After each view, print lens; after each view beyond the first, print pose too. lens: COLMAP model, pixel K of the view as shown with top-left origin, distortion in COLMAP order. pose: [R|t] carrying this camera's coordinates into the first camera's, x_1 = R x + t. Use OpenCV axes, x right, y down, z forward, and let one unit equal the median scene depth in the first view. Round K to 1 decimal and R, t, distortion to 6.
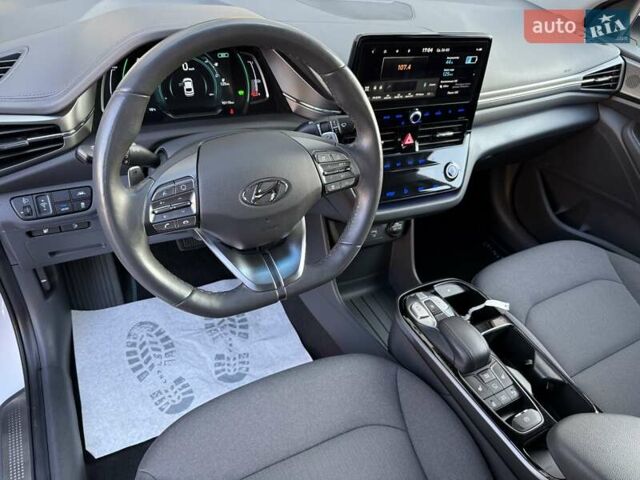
lens RADIAL K [[421.1, 0, 320.0], [0, 421.1, 240.0], [0, 0, 1]] dist [-0.036873, -0.000385]
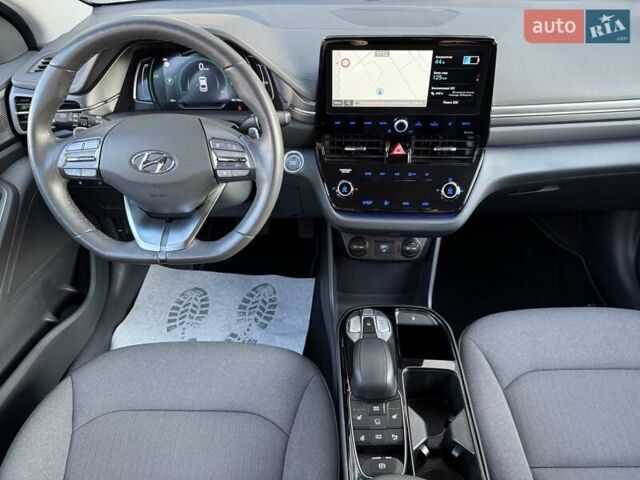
lens RADIAL K [[421.1, 0, 320.0], [0, 421.1, 240.0], [0, 0, 1]] dist [-0.036873, -0.000385]
pose [[0.890370, 0.187932, -0.414635, 0.508501], [-0.209576, 0.977768, -0.006863, 0.004457], [0.404127, 0.093008, 0.909962, 0.088353]]
